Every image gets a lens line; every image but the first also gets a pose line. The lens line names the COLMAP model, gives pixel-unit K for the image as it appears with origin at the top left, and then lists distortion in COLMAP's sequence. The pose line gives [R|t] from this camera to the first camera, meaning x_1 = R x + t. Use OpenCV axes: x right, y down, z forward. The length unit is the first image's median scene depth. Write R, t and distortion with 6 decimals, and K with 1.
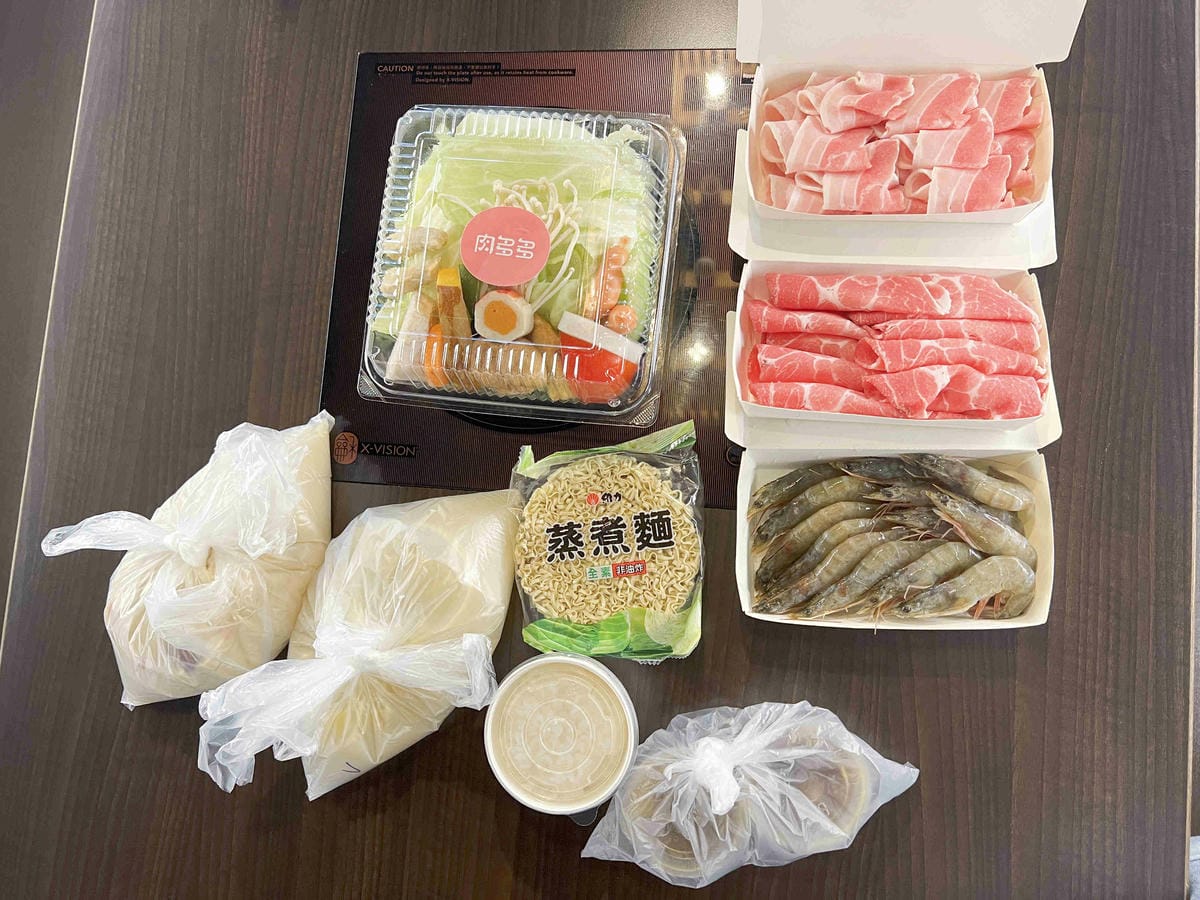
lens RADIAL K [[908.0, 0, 596.4], [0, 908.0, 466.7], [0, 0, 1]] dist [0.114442, -0.203740]
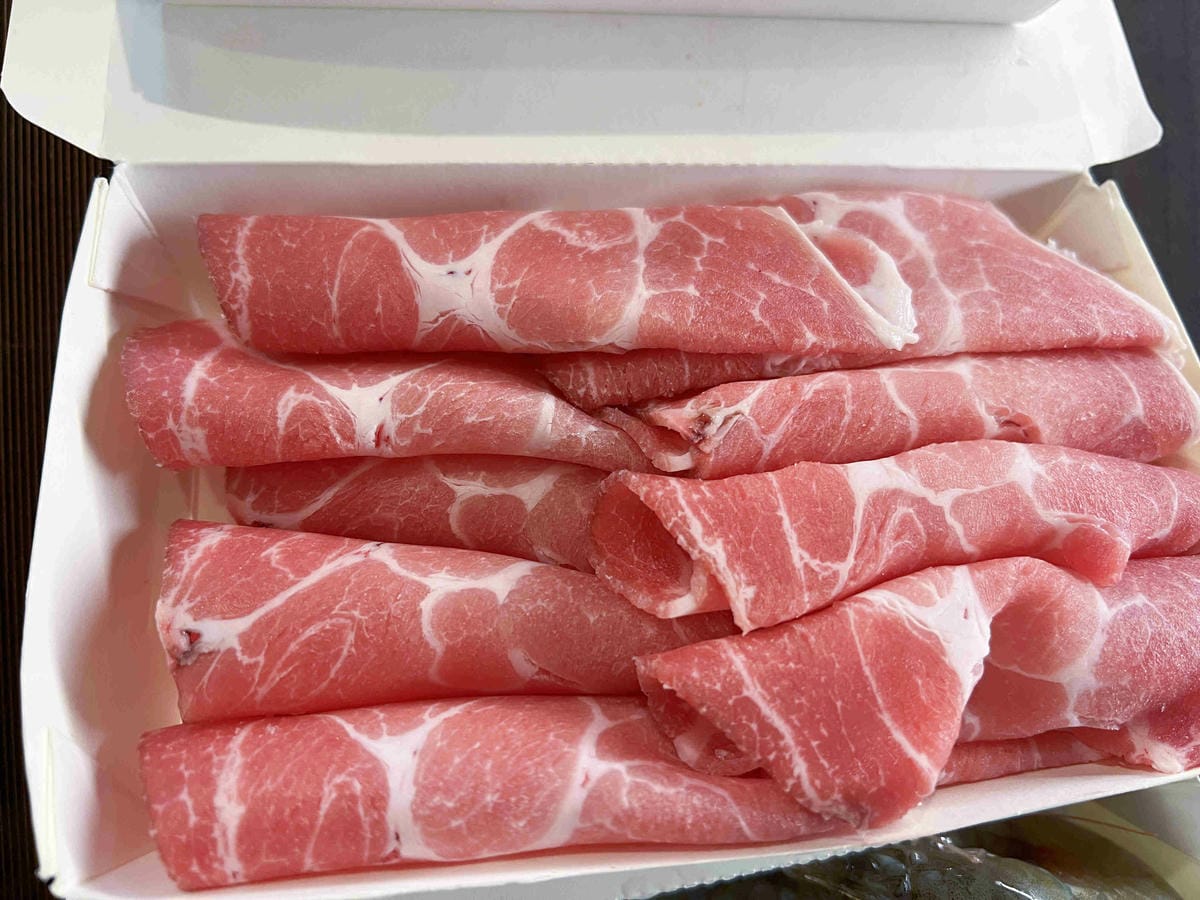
lens RADIAL K [[908.0, 0, 596.4], [0, 908.0, 466.7], [0, 0, 1]] dist [0.114442, -0.203740]
pose [[0.939841, -0.130654, 0.315639, 0.211130], [0.115250, 0.991070, 0.067071, -0.157618], [-0.321583, -0.026658, 0.946506, 0.775805]]
